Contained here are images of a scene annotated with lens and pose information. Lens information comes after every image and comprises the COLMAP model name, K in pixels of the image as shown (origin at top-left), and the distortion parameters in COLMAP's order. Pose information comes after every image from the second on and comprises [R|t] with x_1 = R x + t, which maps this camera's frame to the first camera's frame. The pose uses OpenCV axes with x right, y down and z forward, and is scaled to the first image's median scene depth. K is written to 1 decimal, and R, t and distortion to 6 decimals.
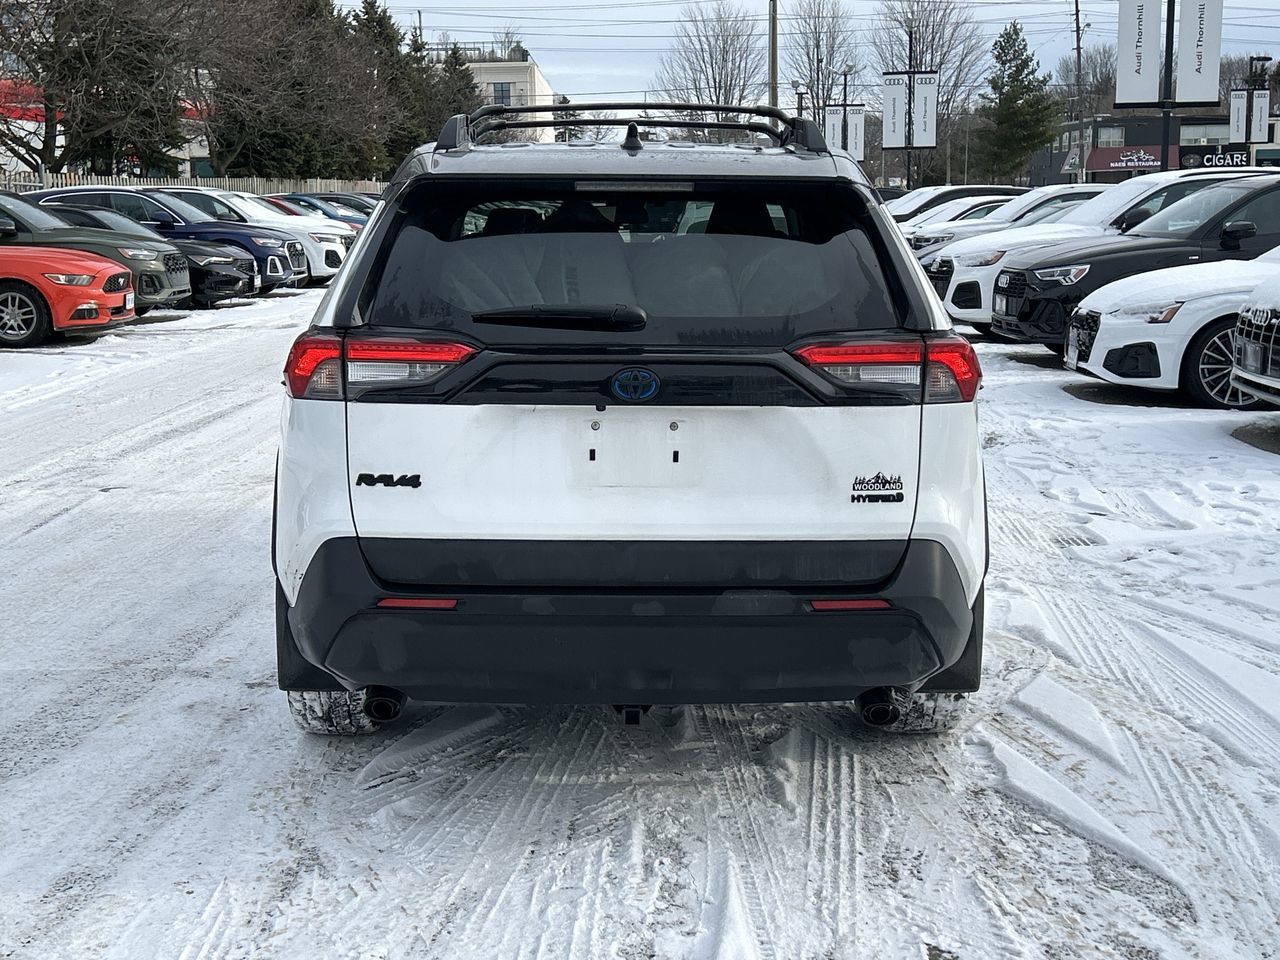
lens RADIAL K [[1698.5, 0, 635.4], [0, 1698.5, 478.4], [0, 0, 1]] dist [0.072683, 0.000000]
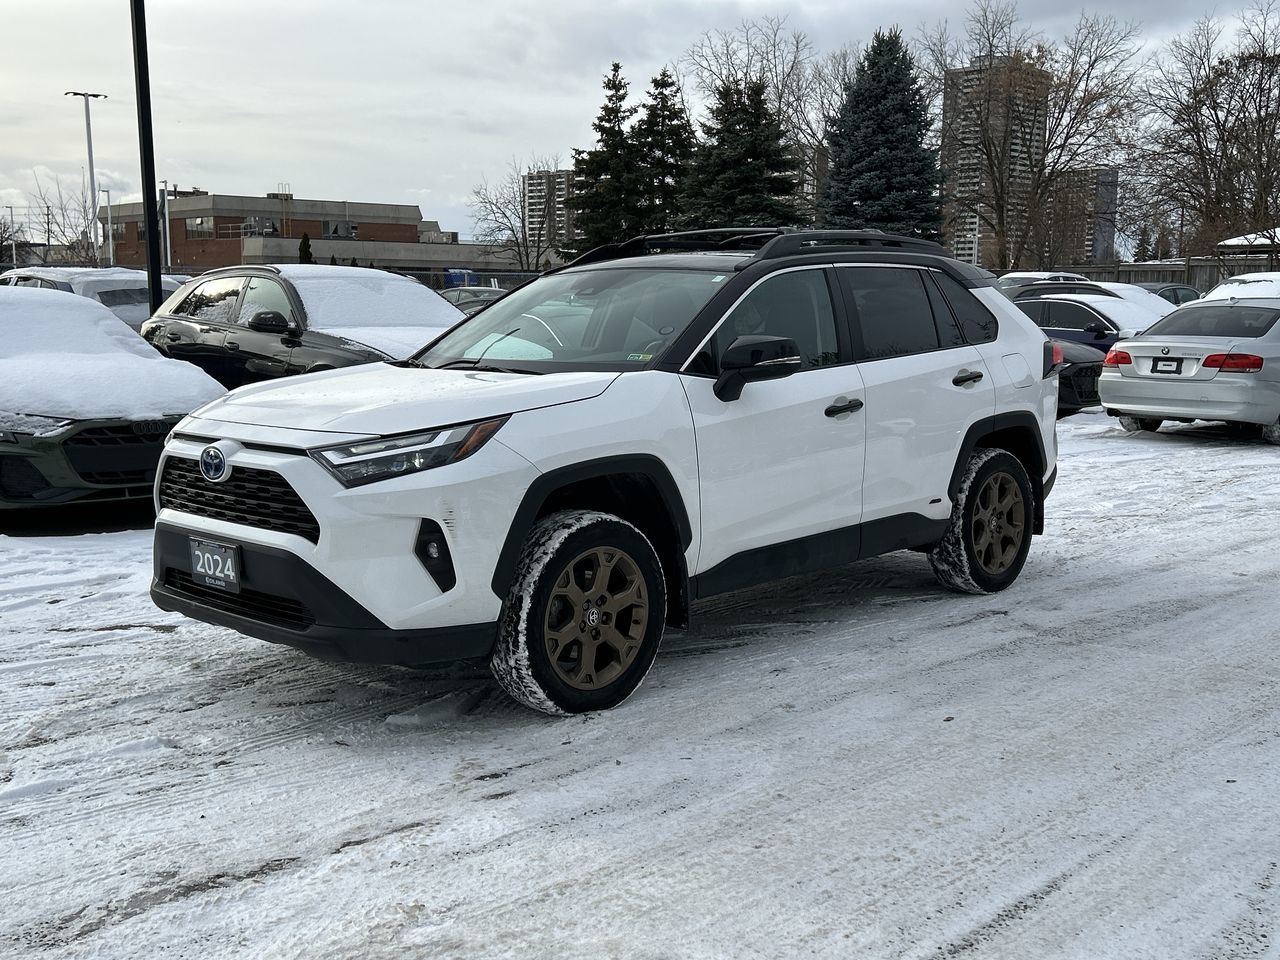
lens RADIAL K [[1343.4, 0, 651.9], [0, 1343.4, 513.1], [0, 0, 1]] dist [0.048524, 0.000000]
pose [[-0.713551, -0.108855, 0.692095, -1.040299], [0.116555, 0.955645, 0.270475, -0.403953], [-0.690840, 0.273665, -0.669214, 2.541398]]
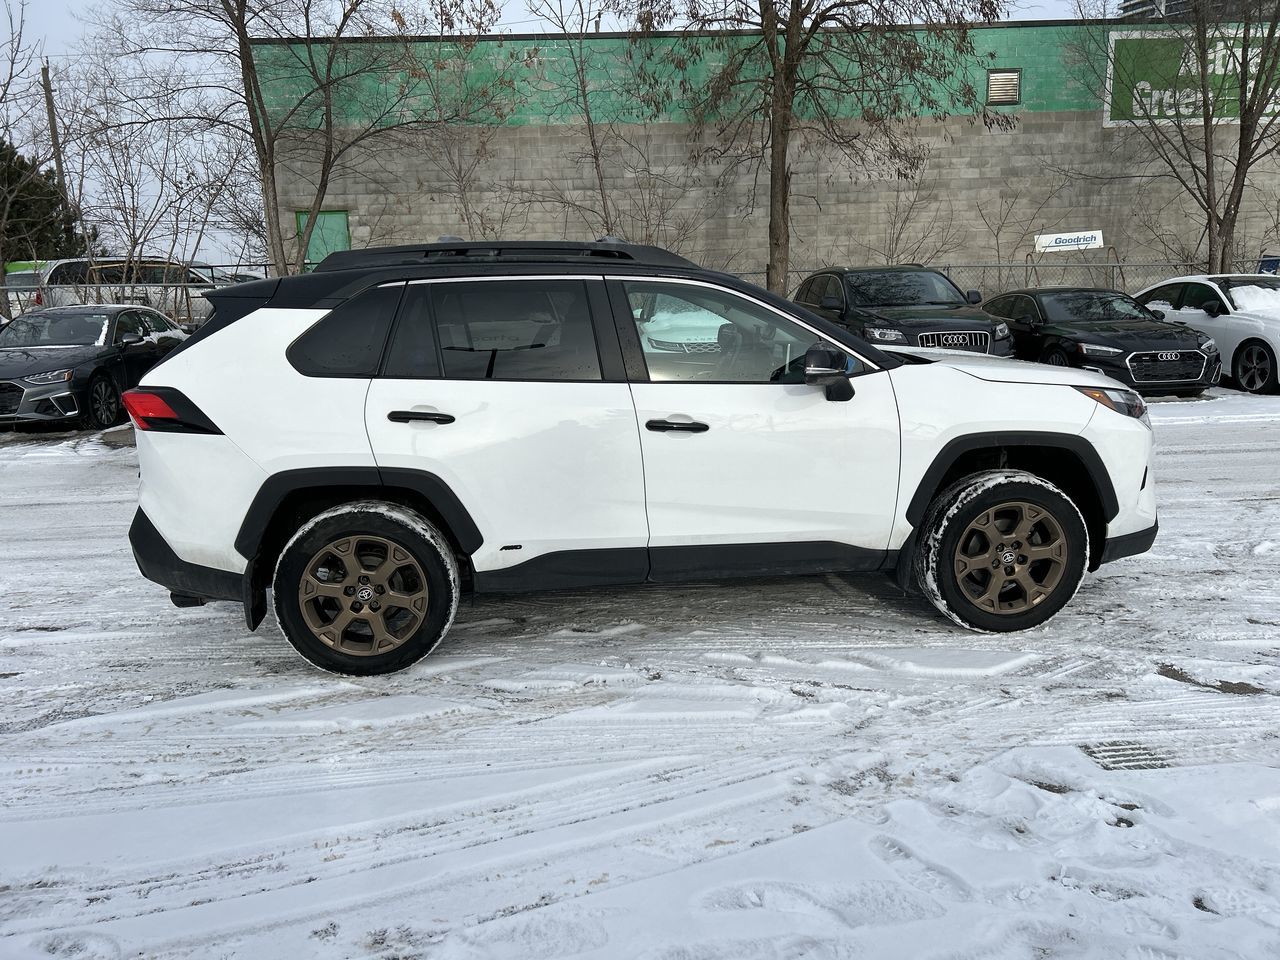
lens RADIAL K [[959.0, 0, 641.8], [0, 959.0, 486.4], [0, 0, 1]] dist [0.041518, -0.030762]
pose [[0.093751, 0.203025, -0.974675, 1.139914], [-0.135509, 0.972479, 0.189533, -0.230190], [0.986331, 0.114308, 0.118683, 1.338613]]
